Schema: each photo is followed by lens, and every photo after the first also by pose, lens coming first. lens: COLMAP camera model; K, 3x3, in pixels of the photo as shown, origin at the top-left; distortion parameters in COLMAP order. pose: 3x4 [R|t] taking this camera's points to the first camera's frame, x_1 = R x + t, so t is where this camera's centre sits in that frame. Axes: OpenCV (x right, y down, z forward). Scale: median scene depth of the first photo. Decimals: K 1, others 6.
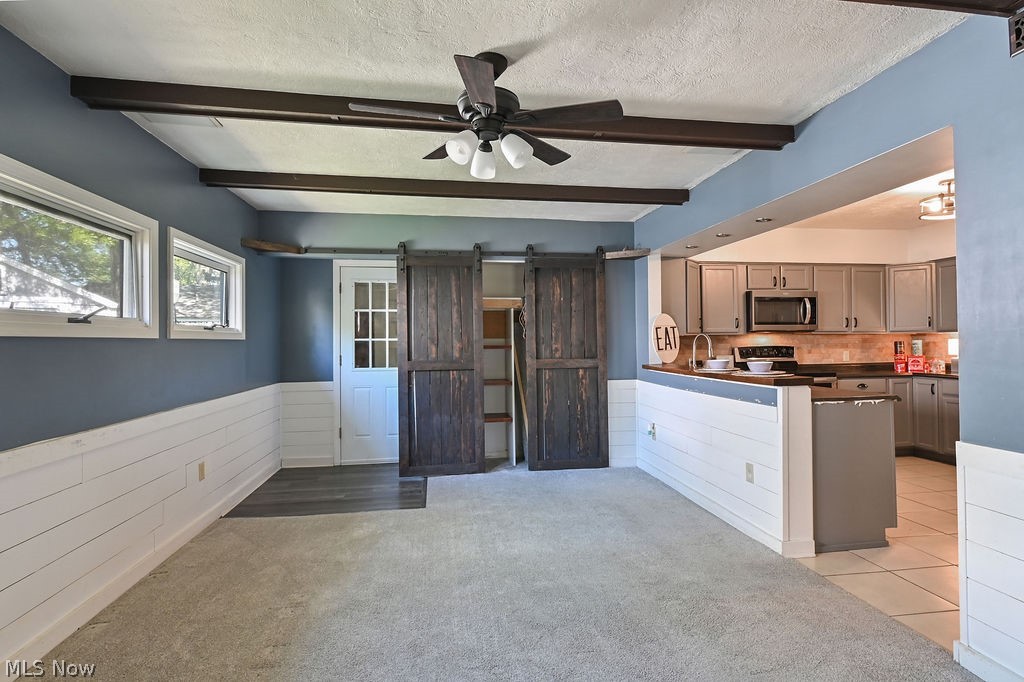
lens RADIAL K [[498.9, 0, 517.6], [0, 498.9, 335.0], [0, 0, 1]] dist [0.001891, 0.000196]
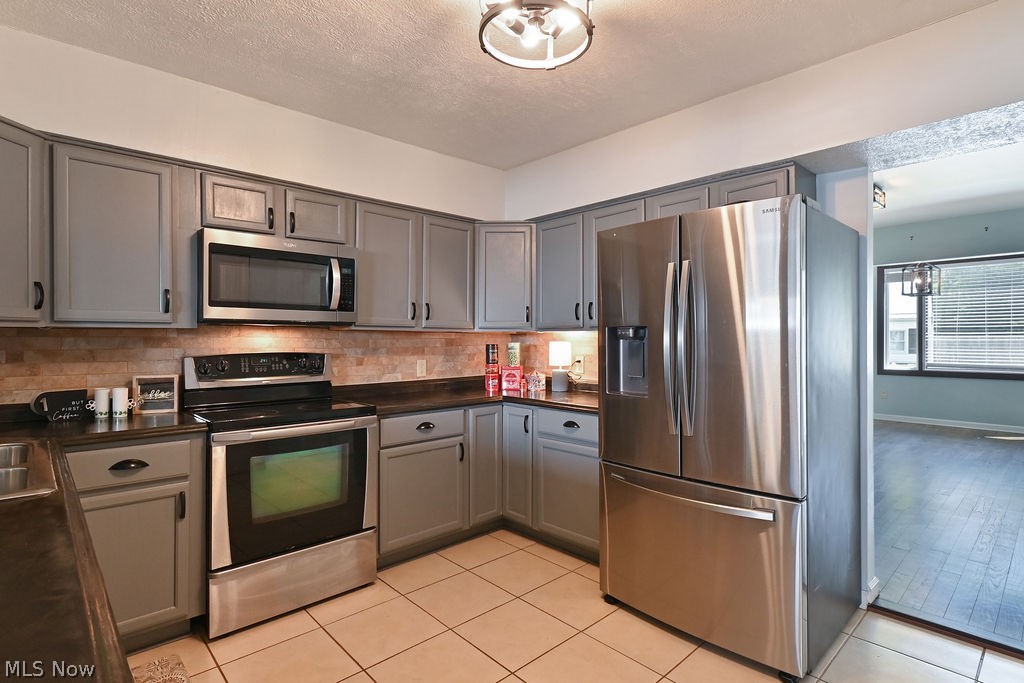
lens RADIAL K [[527.0, 0, 522.4], [0, 527.0, 336.7], [0, 0, 1]] dist [0.000792, 0.000167]
pose [[0.806590, 0.011857, 0.590993, 0.445163], [-0.017269, 0.999845, 0.003508, -0.000065], [-0.590859, -0.013035, 0.806669, 0.485278]]
